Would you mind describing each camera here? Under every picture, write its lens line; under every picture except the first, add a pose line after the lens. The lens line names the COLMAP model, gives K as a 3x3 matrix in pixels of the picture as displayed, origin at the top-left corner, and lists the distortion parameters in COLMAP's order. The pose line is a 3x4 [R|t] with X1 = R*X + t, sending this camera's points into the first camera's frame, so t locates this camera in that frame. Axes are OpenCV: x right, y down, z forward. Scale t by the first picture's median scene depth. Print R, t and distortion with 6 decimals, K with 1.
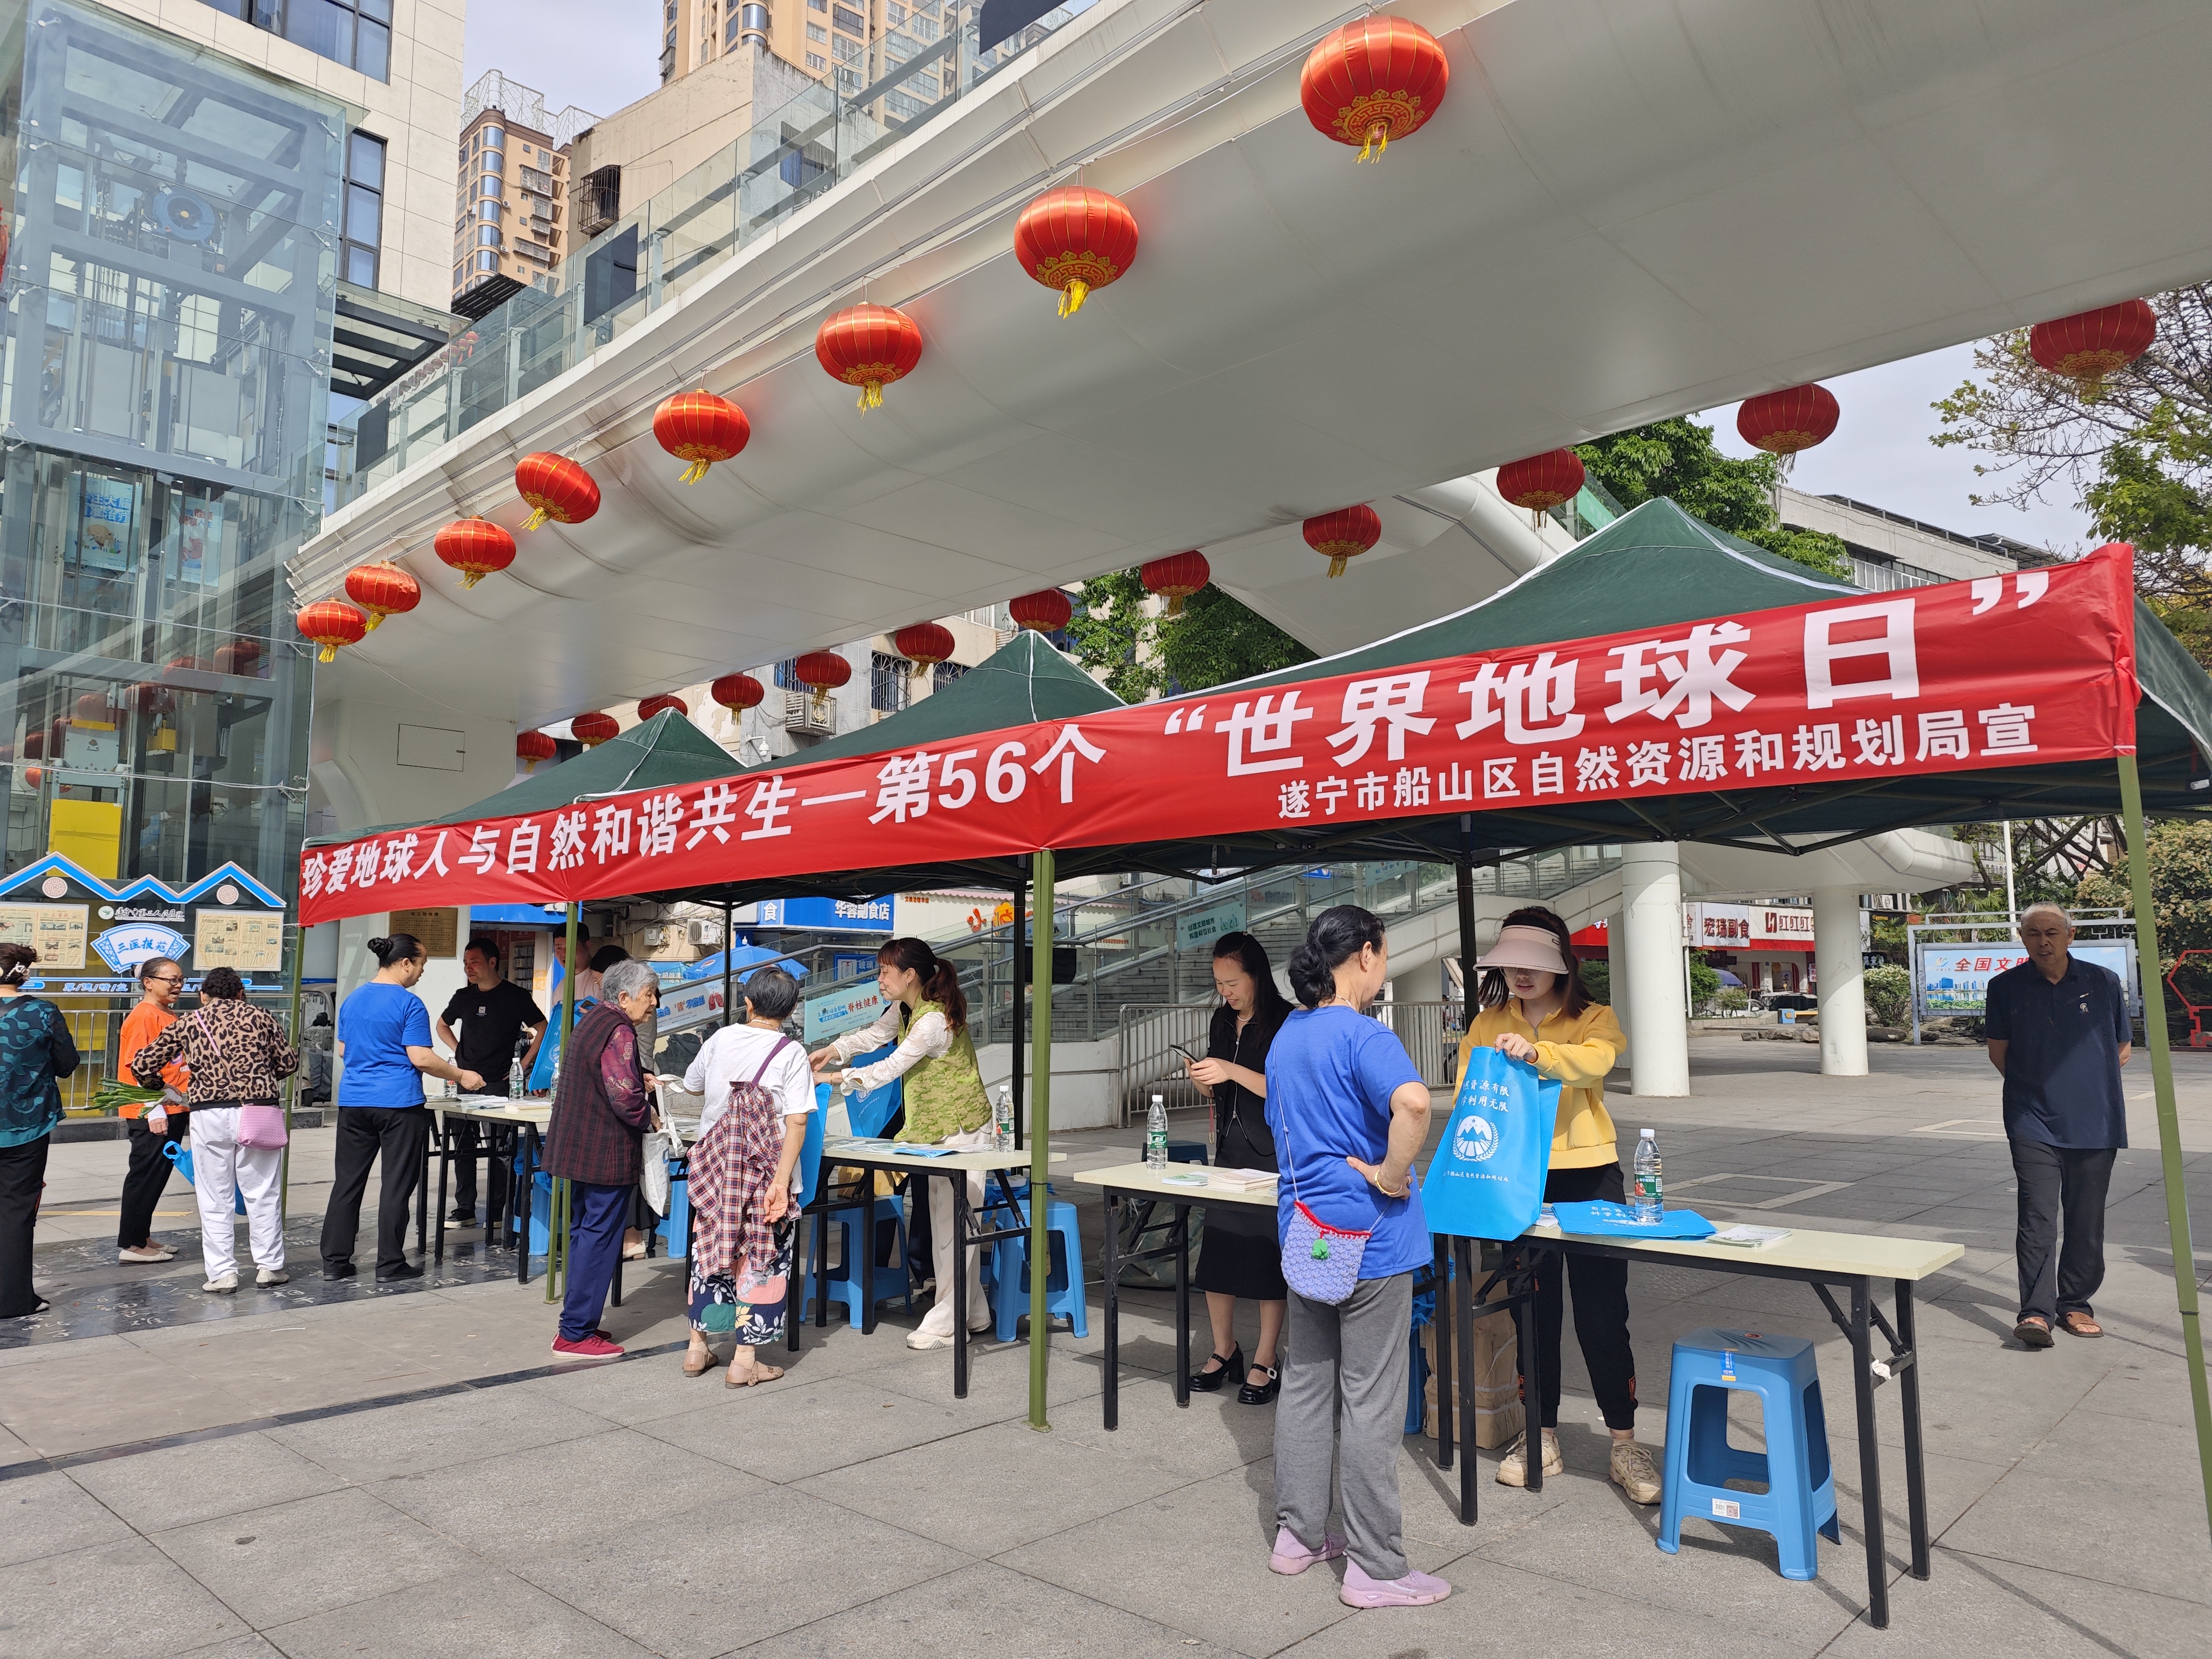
lens RADIAL K [[1498.5, 0, 1102.6], [0, 1498.5, 819.8], [0, 0, 1]] dist [-0.017823, -0.004096]
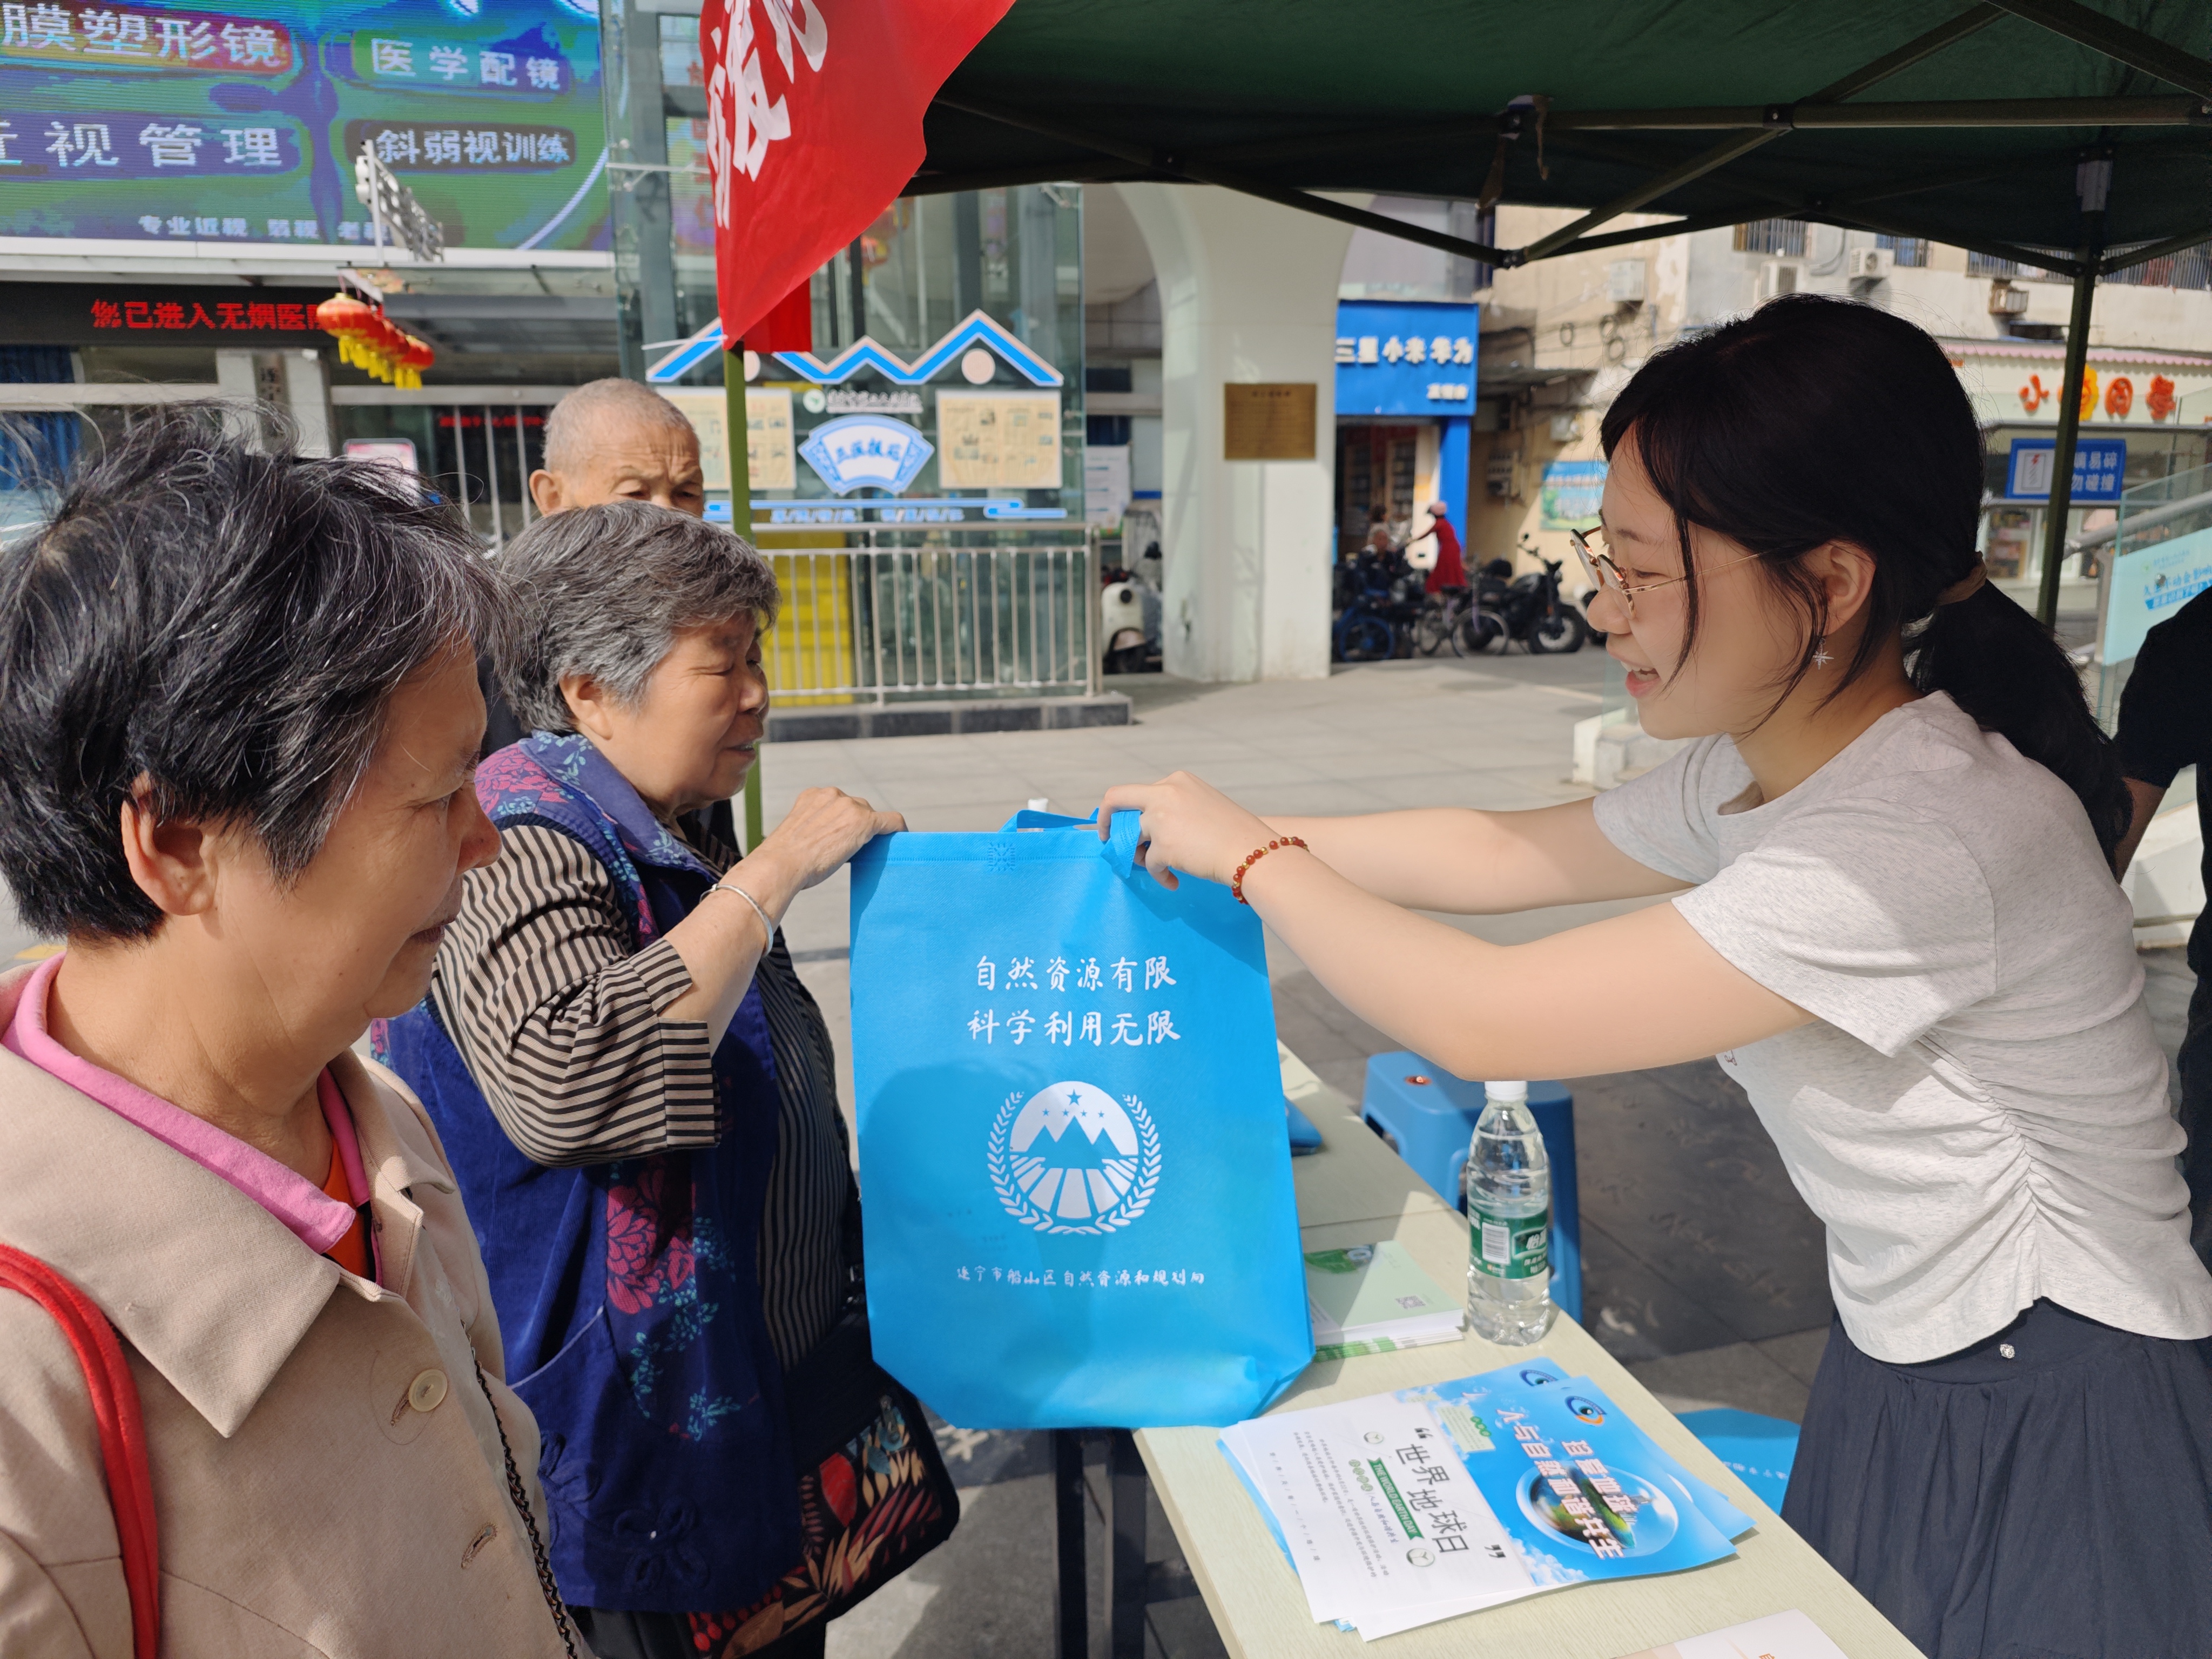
lens RADIAL K [[1498.5, 0, 1111.7], [0, 1498.5, 831.9], [0, 0, 1]] dist [-0.017823, -0.004096]
pose [[0.855293, 0.107778, -0.506811, -0.125230], [0.066083, 0.947449, 0.313006, 0.027568], [0.513913, -0.301204, 0.803225, 0.295236]]
